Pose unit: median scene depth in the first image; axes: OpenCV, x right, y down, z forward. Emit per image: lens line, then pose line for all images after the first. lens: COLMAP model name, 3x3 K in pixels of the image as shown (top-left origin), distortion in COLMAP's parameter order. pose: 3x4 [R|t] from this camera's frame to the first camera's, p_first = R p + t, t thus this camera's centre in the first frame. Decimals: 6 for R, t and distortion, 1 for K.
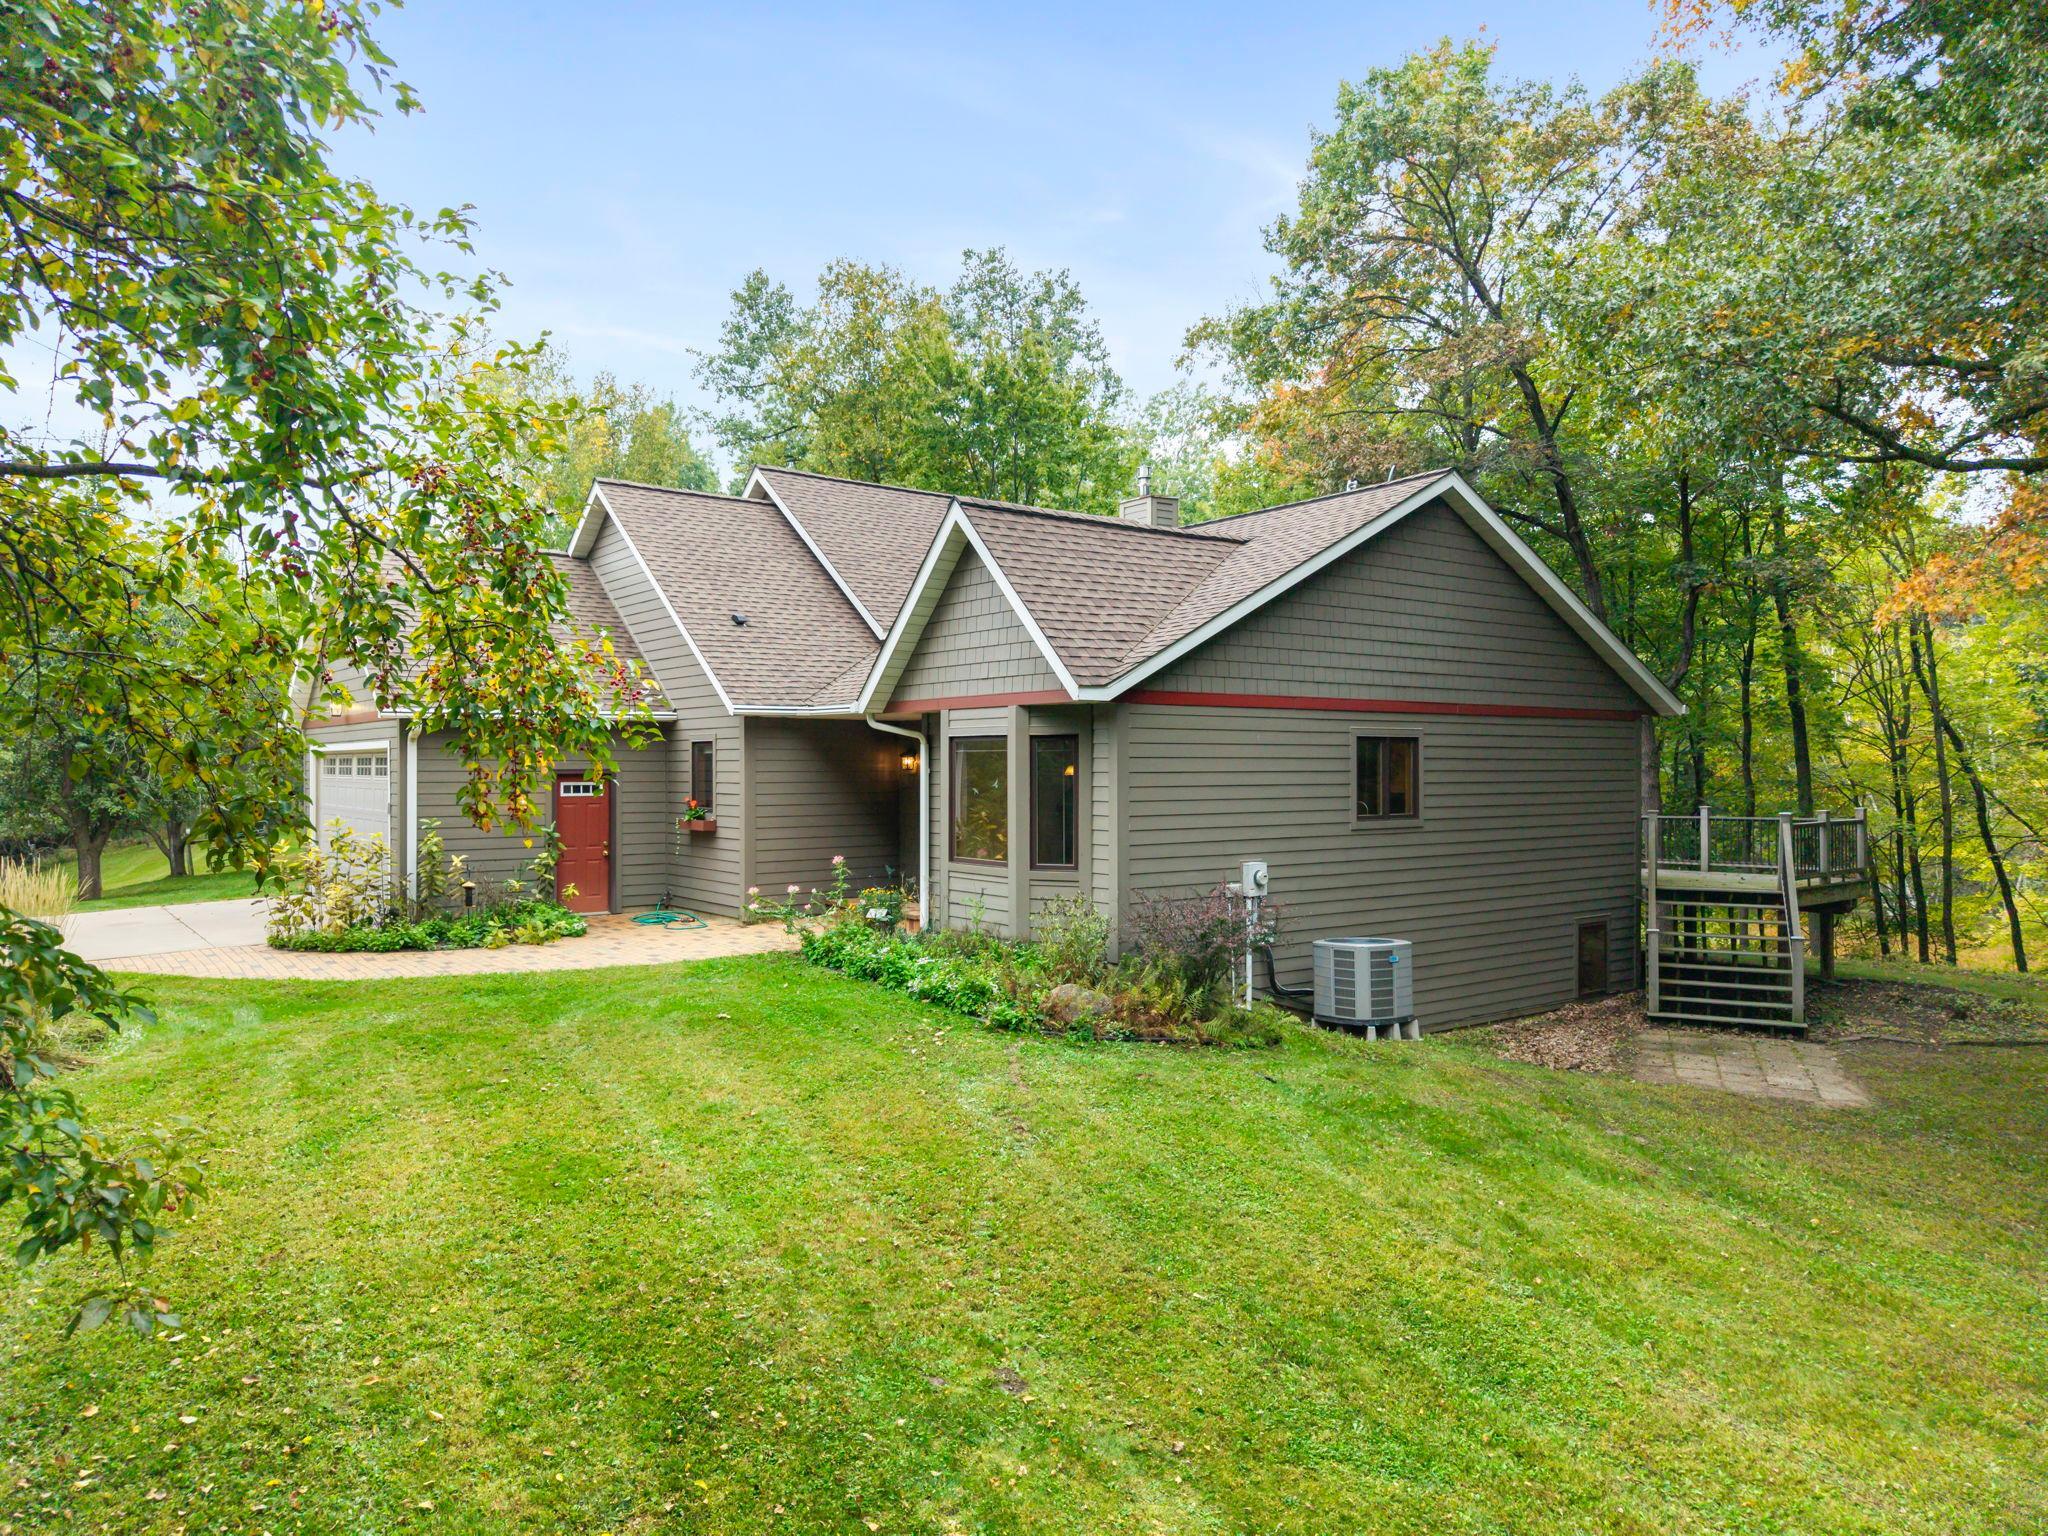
lens RADIAL K [[1370.8, 0, 1026.8], [0, 1370.8, 767.7], [0, 0, 1]] dist [0.048016, -0.035455]
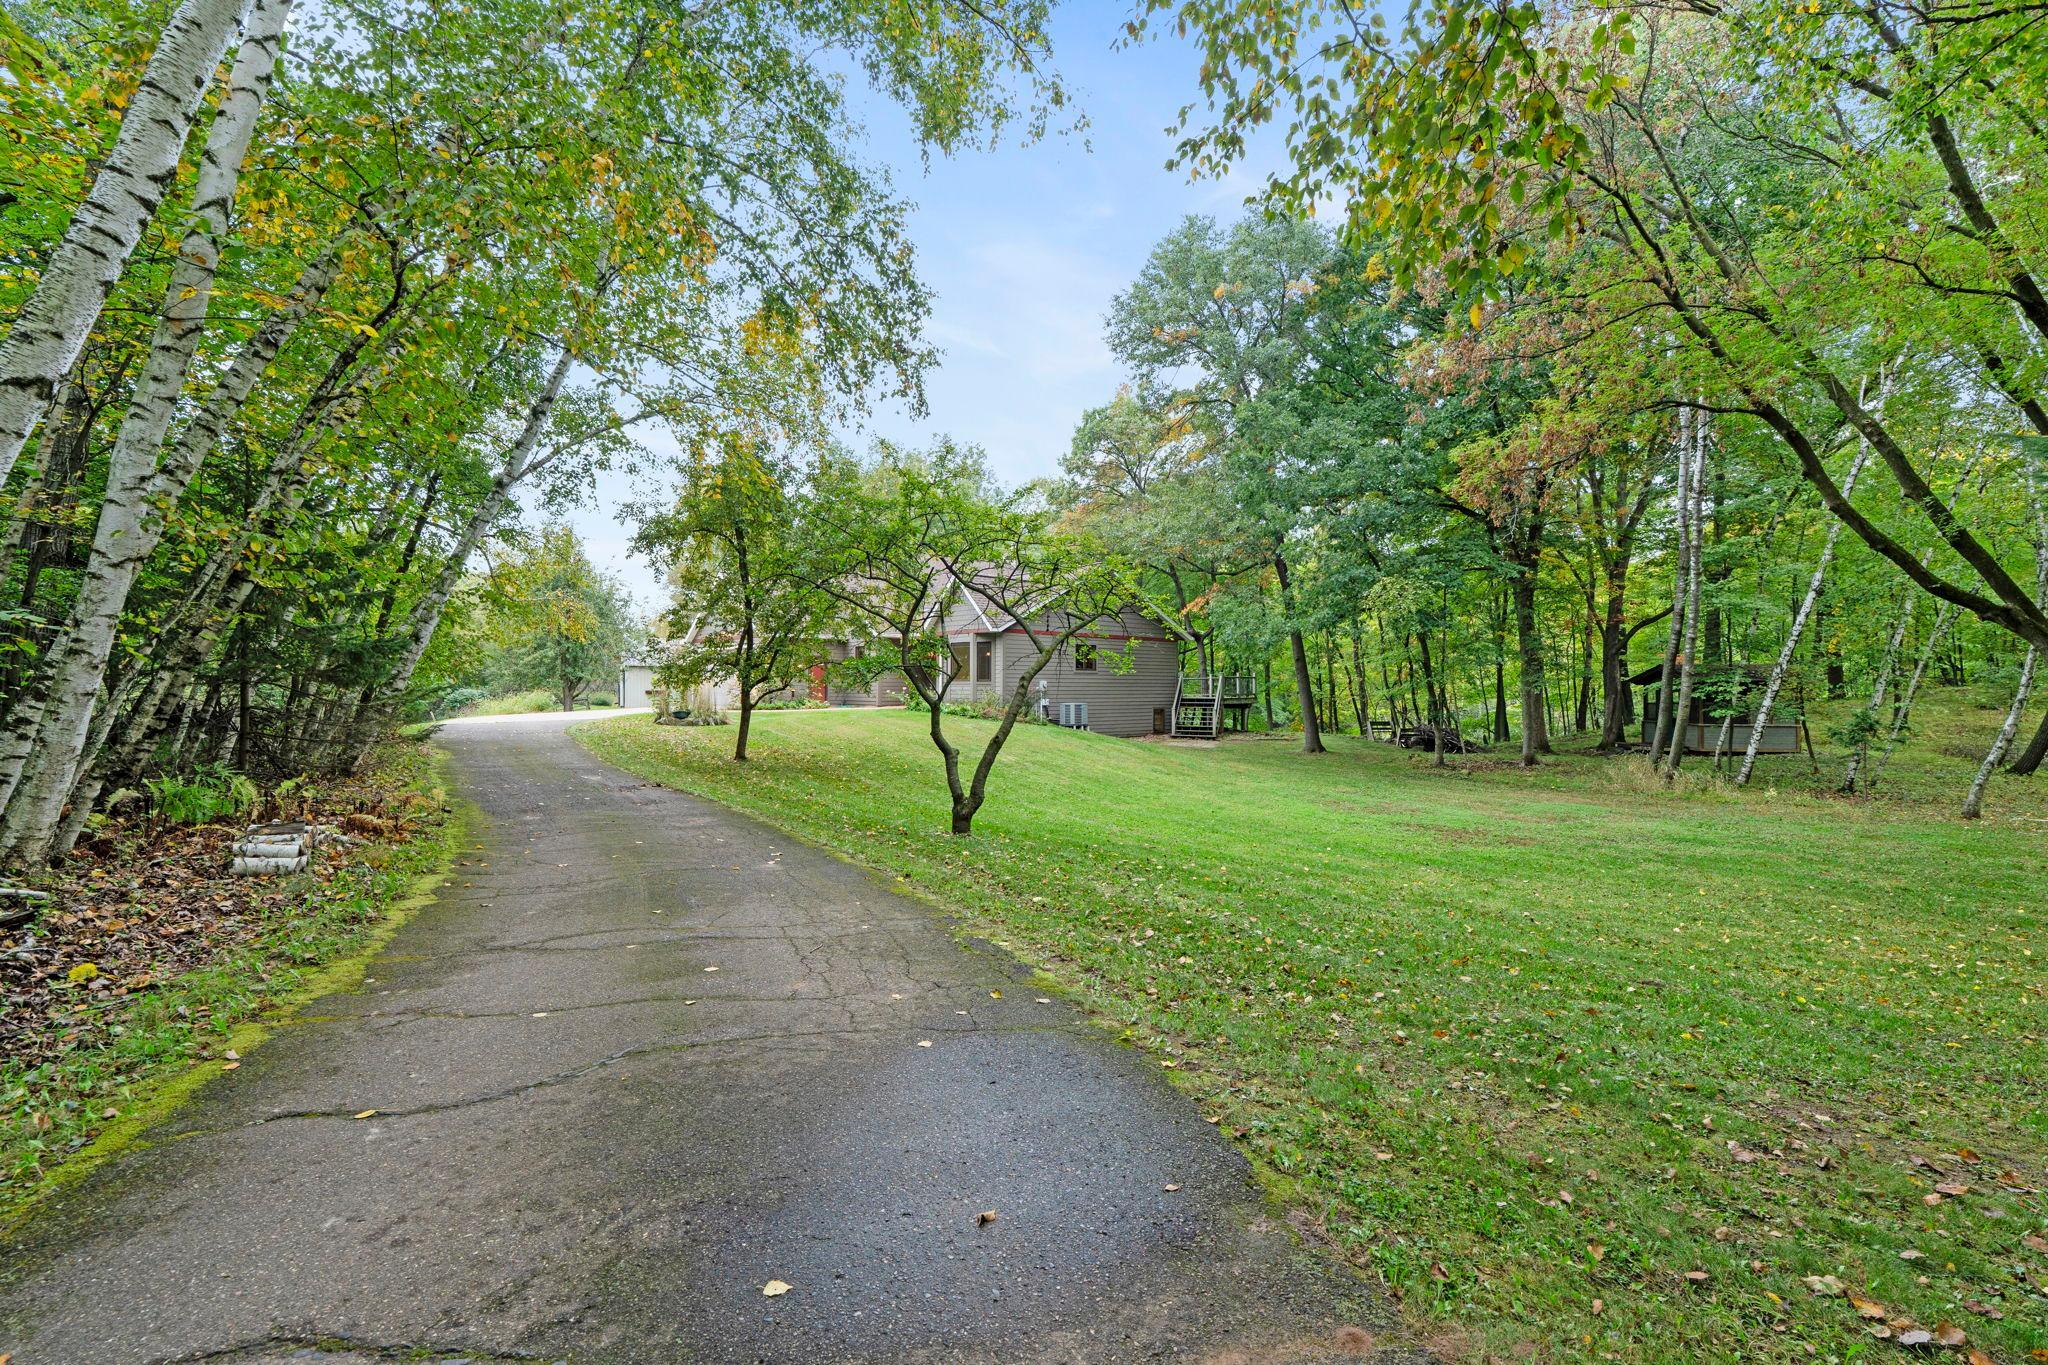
lens RADIAL K [[1165.4, 0, 1026.7], [0, 1165.4, 691.4], [0, 0, 1]] dist [0.001923, 0.000444]
pose [[0.995977, 0.005031, 0.089472, -0.127148], [-0.003838, 0.999902, -0.013499, 0.132122], [-0.089531, 0.013101, 0.995898, -1.811224]]
